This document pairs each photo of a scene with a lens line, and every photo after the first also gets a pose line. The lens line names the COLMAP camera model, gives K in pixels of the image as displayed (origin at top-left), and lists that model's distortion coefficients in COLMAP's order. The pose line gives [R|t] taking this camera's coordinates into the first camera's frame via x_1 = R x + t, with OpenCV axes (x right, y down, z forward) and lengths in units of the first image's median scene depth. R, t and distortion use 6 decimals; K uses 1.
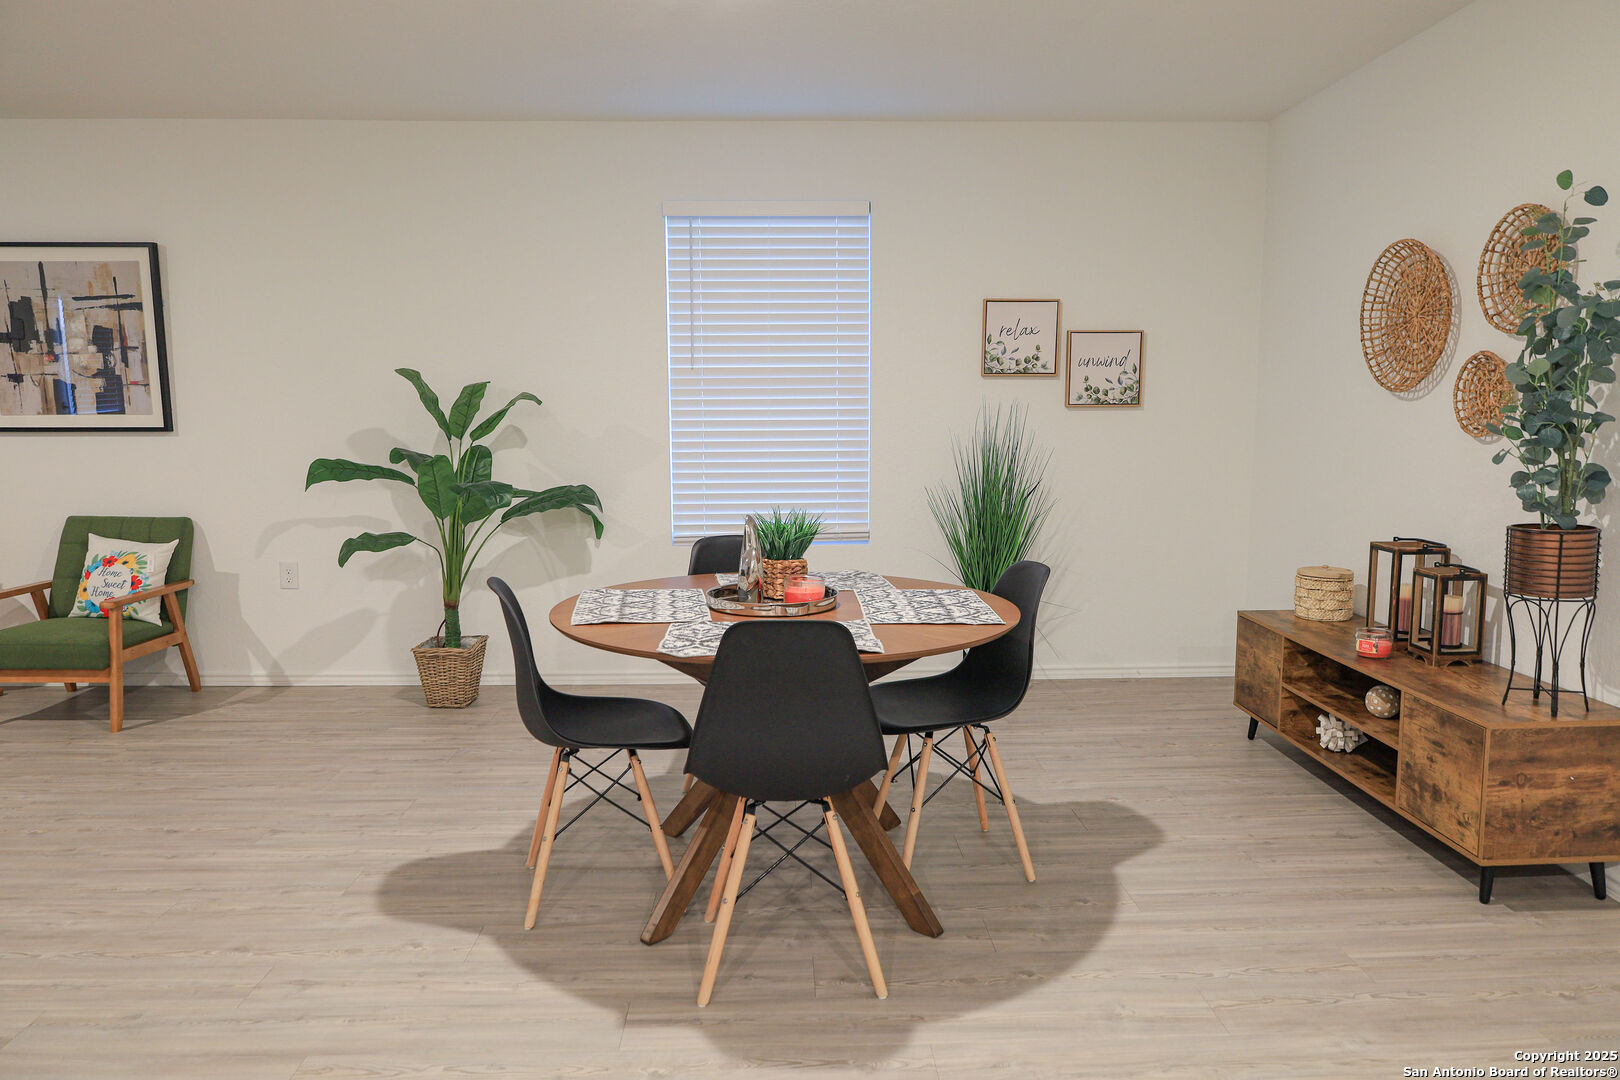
lens RADIAL K [[1096.8, 0, 807.0], [0, 1096.8, 543.7], [0, 0, 1]] dist [-0.012673, 0.000372]
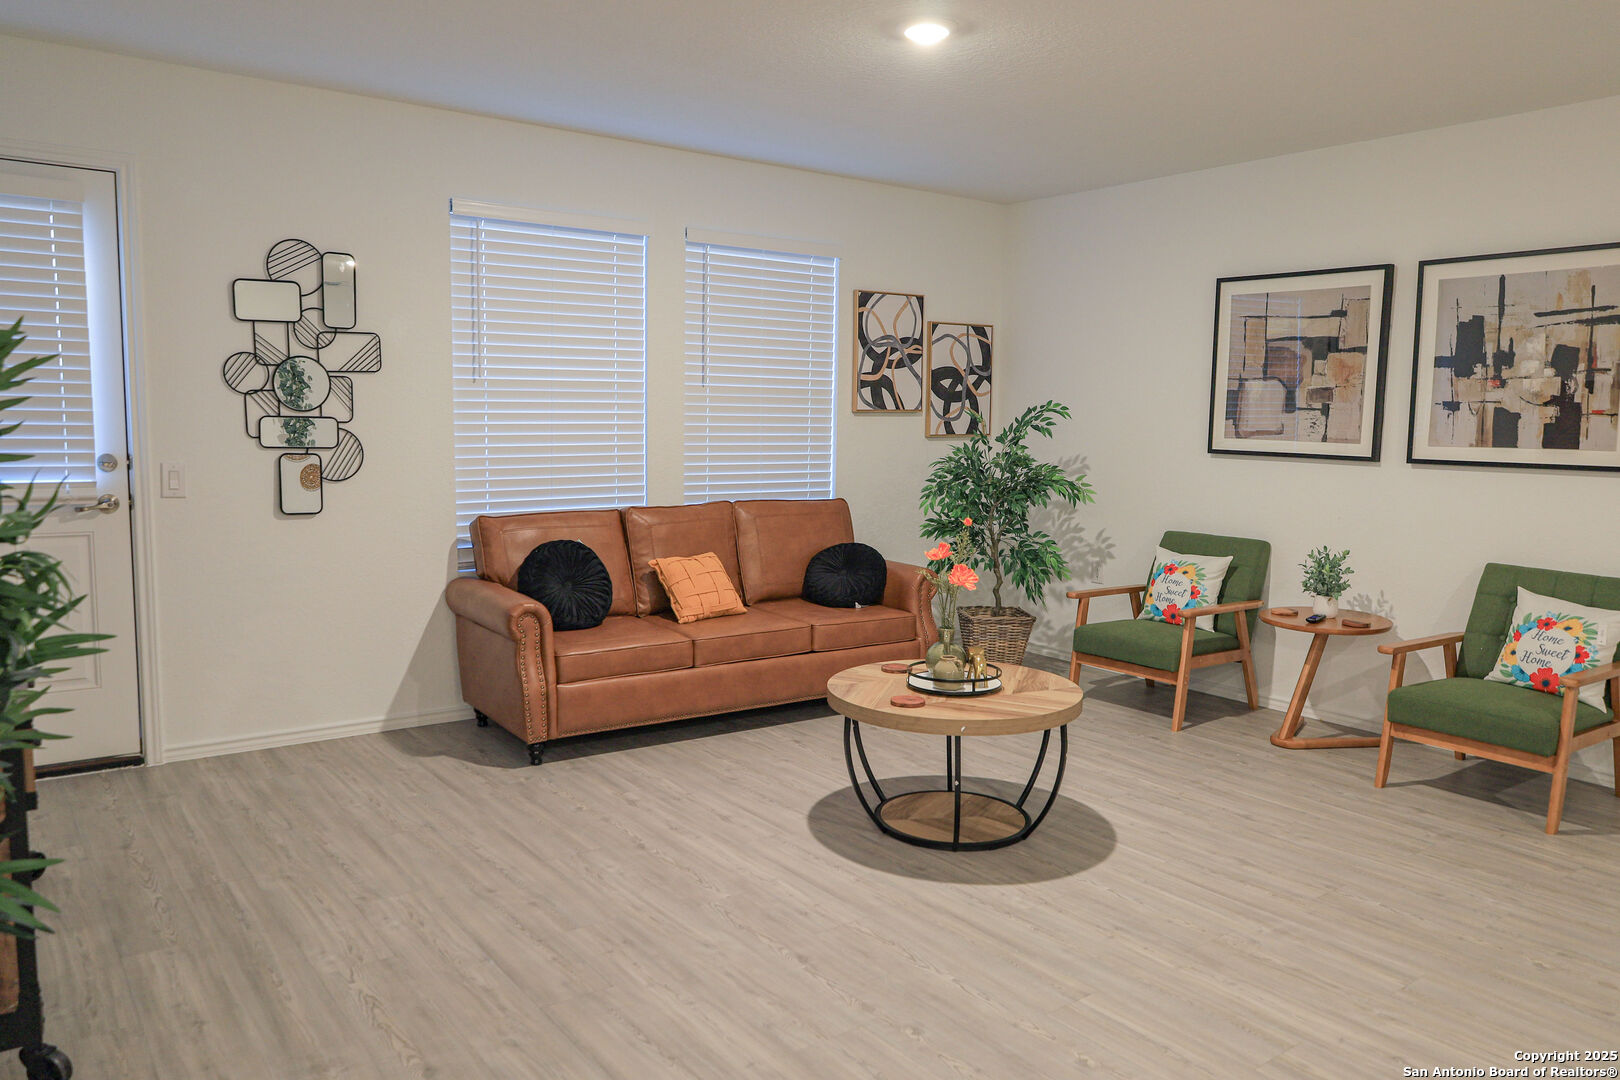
lens RADIAL K [[1152.2, 0, 817.4], [0, 1152.2, 543.1], [0, 0, 1]] dist [-0.020818, 0.007703]
pose [[0.574519, 0.100368, -0.812314, -0.249925], [-0.120185, 0.992040, 0.037573, -0.011035], [0.809619, 0.076041, 0.582009, 0.026147]]
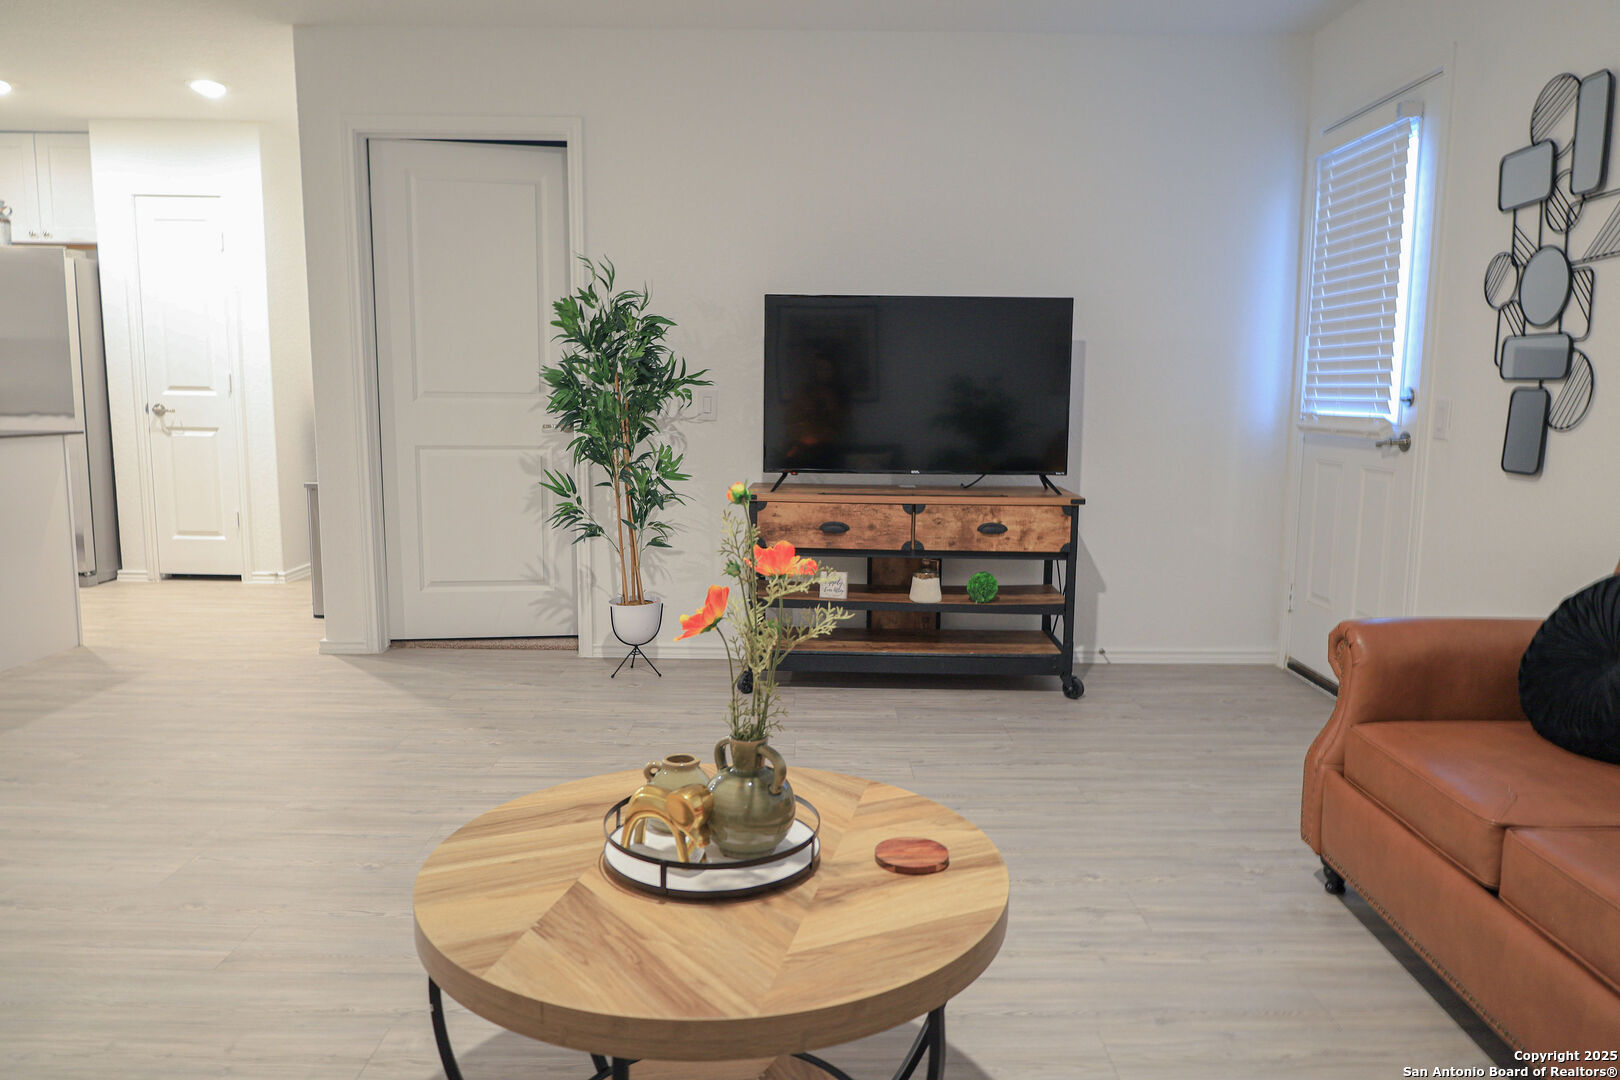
lens RADIAL K [[1062.9, 0, 816.1], [0, 1062.9, 540.7], [0, 0, 1]] dist [-0.009462, -0.004510]
pose [[-0.999635, -0.015729, 0.021983, -0.860557], [-0.009543, 0.966254, 0.257413, -0.064736], [-0.025290, 0.257109, -0.966051, 0.837440]]
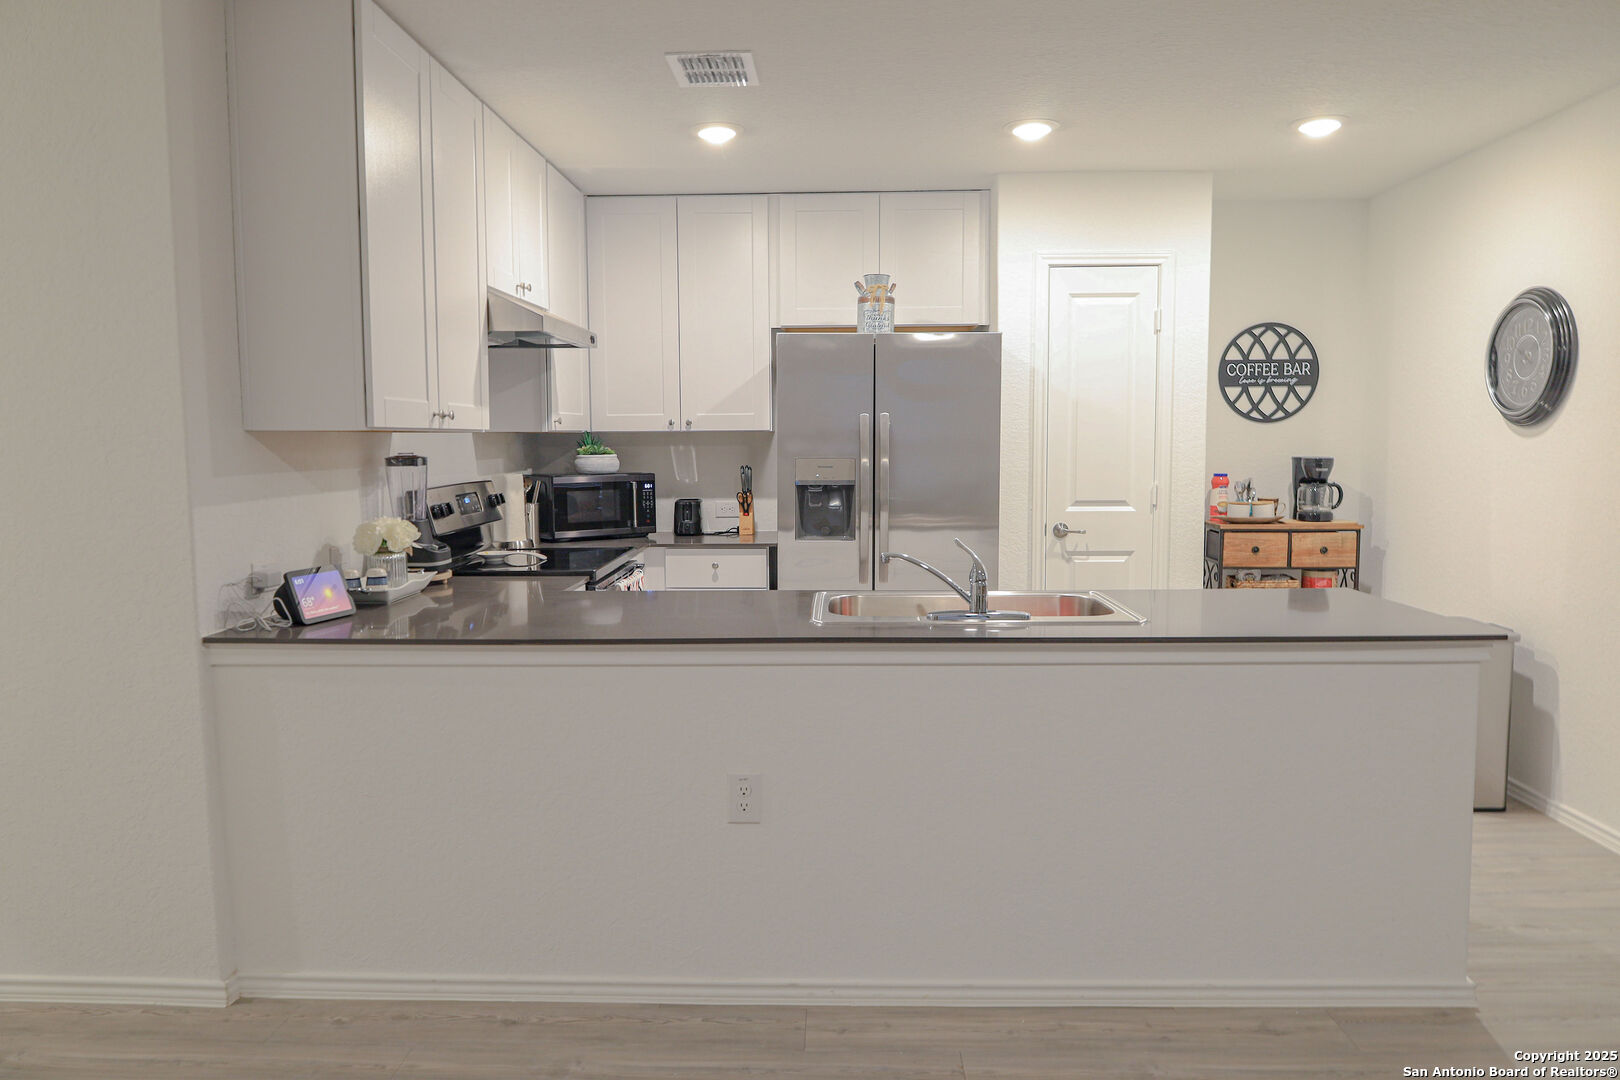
lens RADIAL K [[1069.0, 0, 768.5], [0, 1069.0, 571.9], [0, 0, 1]] dist [-0.051210, -0.000163]
pose [[-0.995777, 0.000176, 0.091804, 0.138634], [0.022681, 0.969471, 0.244156, -0.099762], [-0.088959, 0.245207, -0.965381, 0.614996]]
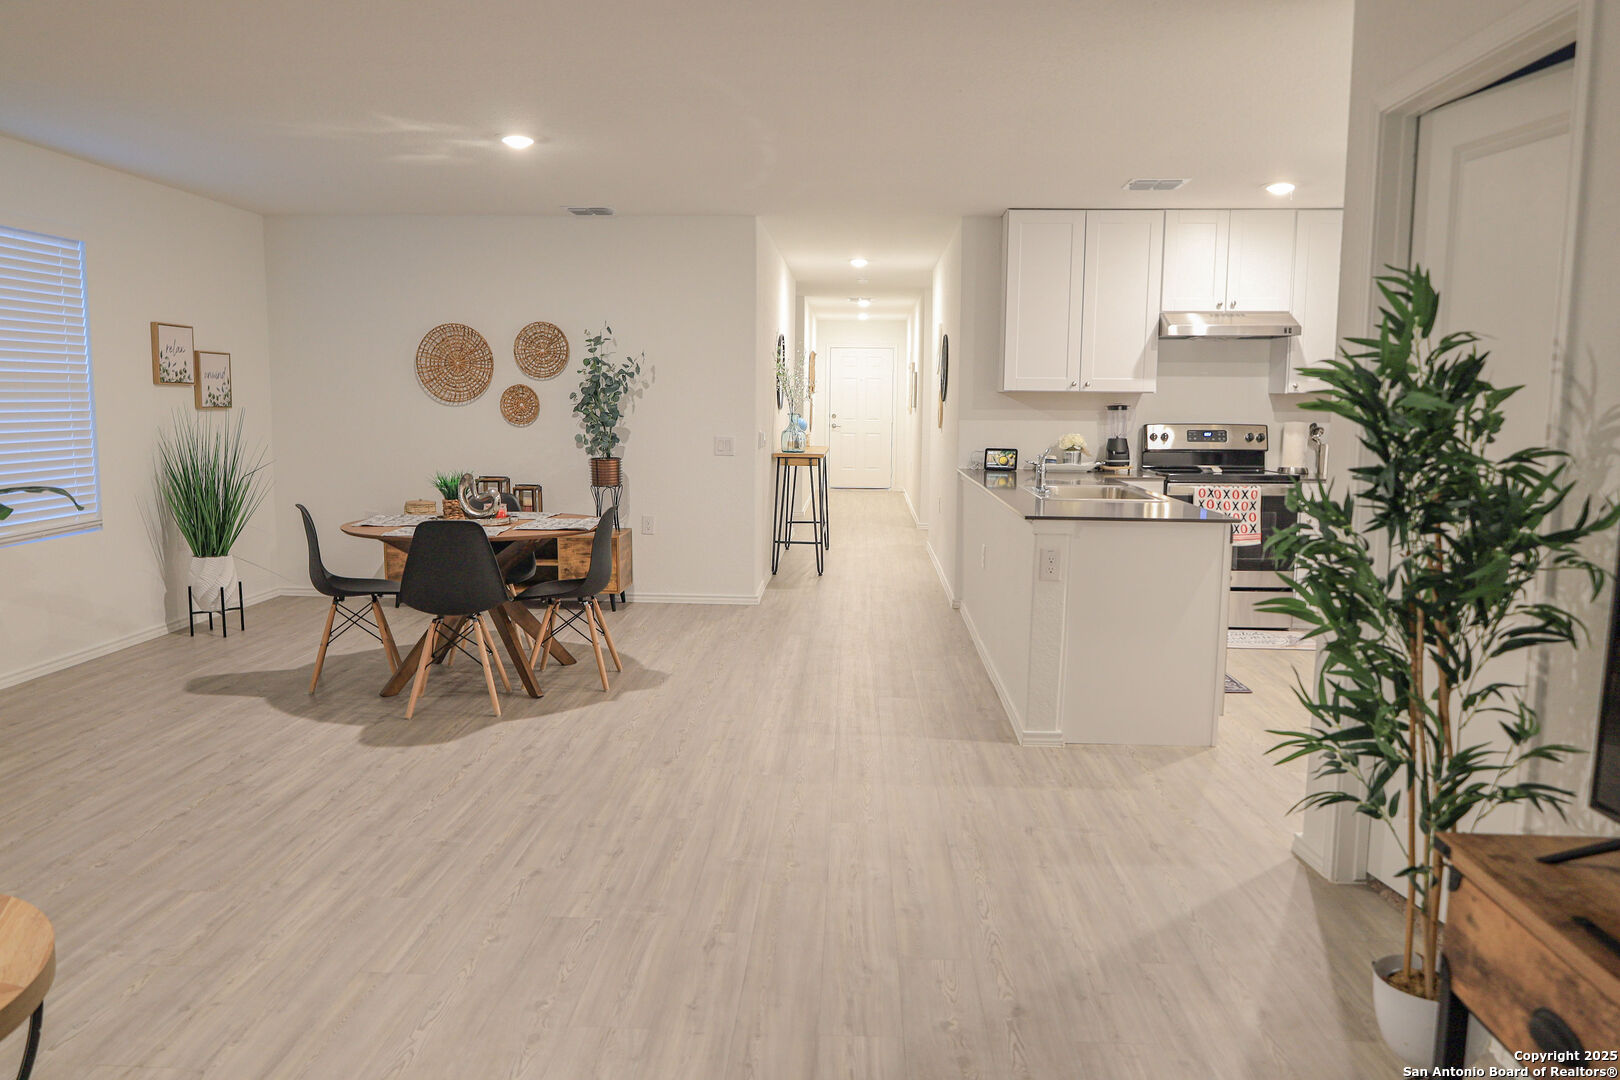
lens RADIAL K [[1140.8, 0, 810.0], [0, 1140.8, 540.0], [0, 0, 1]] dist [-0.005019, -0.000355]
pose [[0.069296, -0.116099, 0.990817, -1.130730], [0.114785, 0.987536, 0.107687, -0.034727], [-0.990970, 0.106269, 0.081759, 0.193351]]
